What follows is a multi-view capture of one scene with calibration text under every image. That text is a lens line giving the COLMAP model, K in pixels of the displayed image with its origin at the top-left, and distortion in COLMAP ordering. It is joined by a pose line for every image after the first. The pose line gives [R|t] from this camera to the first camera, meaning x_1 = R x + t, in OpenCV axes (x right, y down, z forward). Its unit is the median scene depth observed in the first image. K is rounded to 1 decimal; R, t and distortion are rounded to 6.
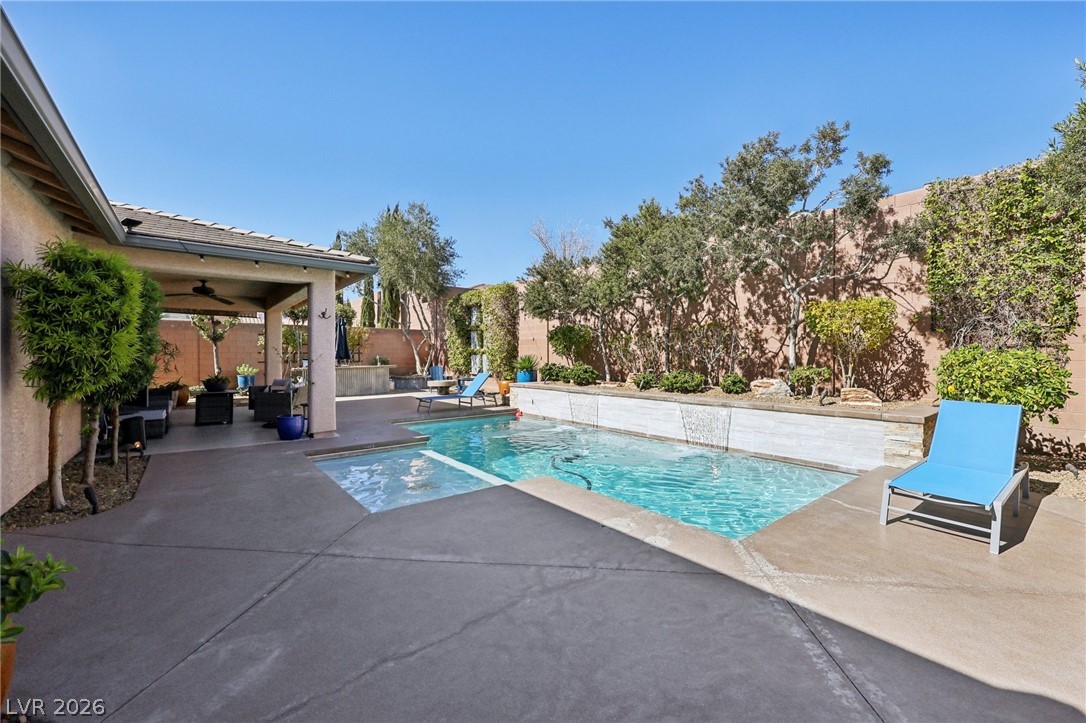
lens RADIAL K [[441.7, 0, 544.7], [0, 441.7, 359.4], [0, 0, 1]] dist [-0.000701, -0.000021]
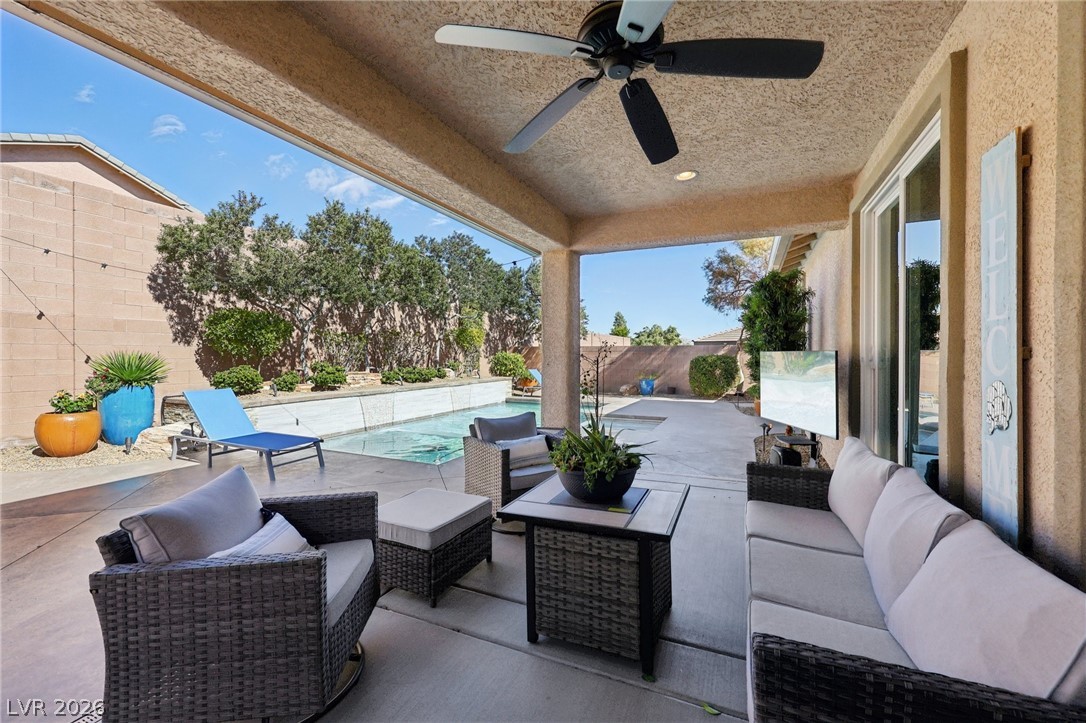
lens RADIAL K [[441.7, 0, 541.6], [0, 441.7, 361.8], [0, 0, 1]] dist [-0.000701, -0.000021]
pose [[-0.447013, -0.021541, 0.894268, -0.961870], [-0.003311, 0.999743, 0.022427, -0.018324], [-0.894521, 0.007064, -0.446970, 1.150717]]
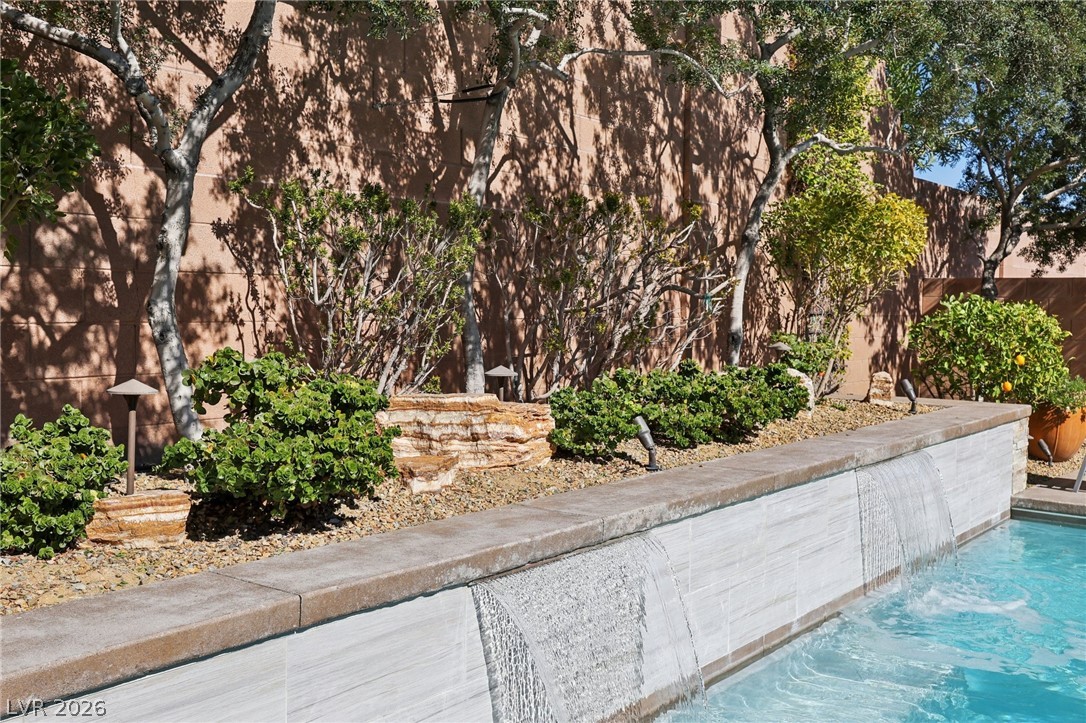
lens RADIAL K [[1037.9, 0, 543.9], [0, 1037.9, 358.2], [0, 0, 1]] dist [-0.039969, 0.000000]
pose [[-0.225297, -0.061507, 0.972347, -0.273730], [-0.013101, 0.998106, 0.060101, -0.014959], [-0.974202, 0.000802, -0.225676, 1.131810]]
